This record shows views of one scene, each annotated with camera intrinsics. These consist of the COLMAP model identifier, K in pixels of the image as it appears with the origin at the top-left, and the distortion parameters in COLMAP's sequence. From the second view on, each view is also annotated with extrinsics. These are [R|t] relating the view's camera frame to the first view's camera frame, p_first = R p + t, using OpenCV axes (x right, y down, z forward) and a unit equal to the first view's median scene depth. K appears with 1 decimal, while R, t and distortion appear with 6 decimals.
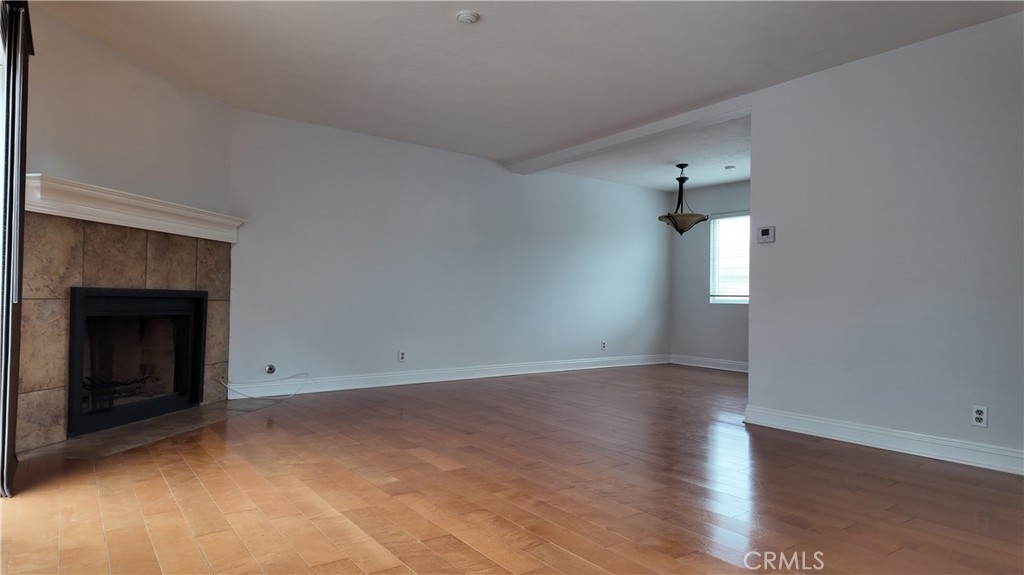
lens RADIAL K [[591.2, 0, 512.0], [0, 591.2, 287.5], [0, 0, 1]] dist [0.060372, -0.060251]
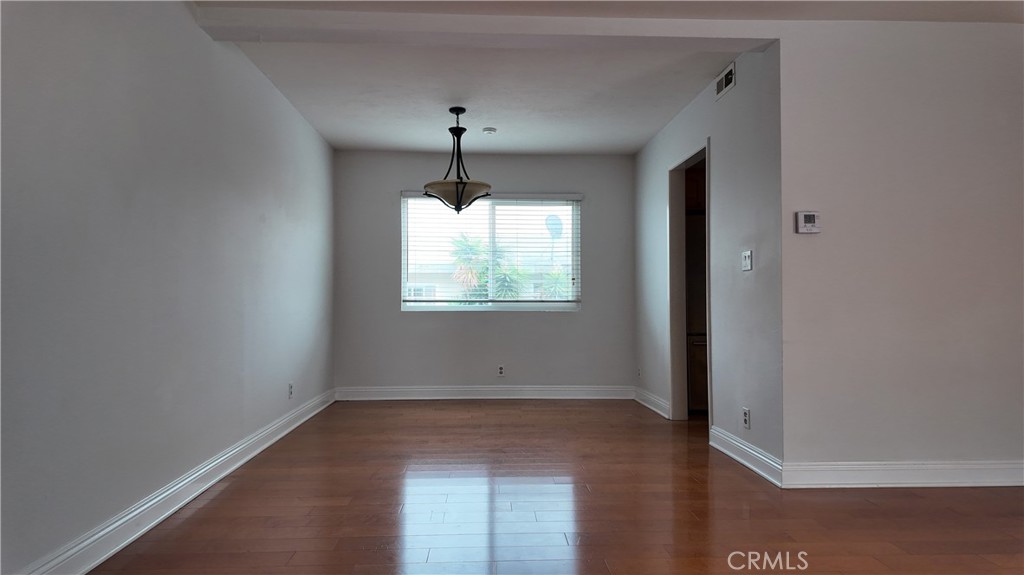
lens RADIAL K [[591.2, 0, 512.0], [0, 591.2, 287.5], [0, 0, 1]] dist [0.060372, -0.060251]
pose [[0.560995, 0.009375, 0.827766, -0.379898], [-0.011747, 0.999925, -0.003363, -0.003779], [-0.827736, -0.007837, 0.561063, 0.922011]]
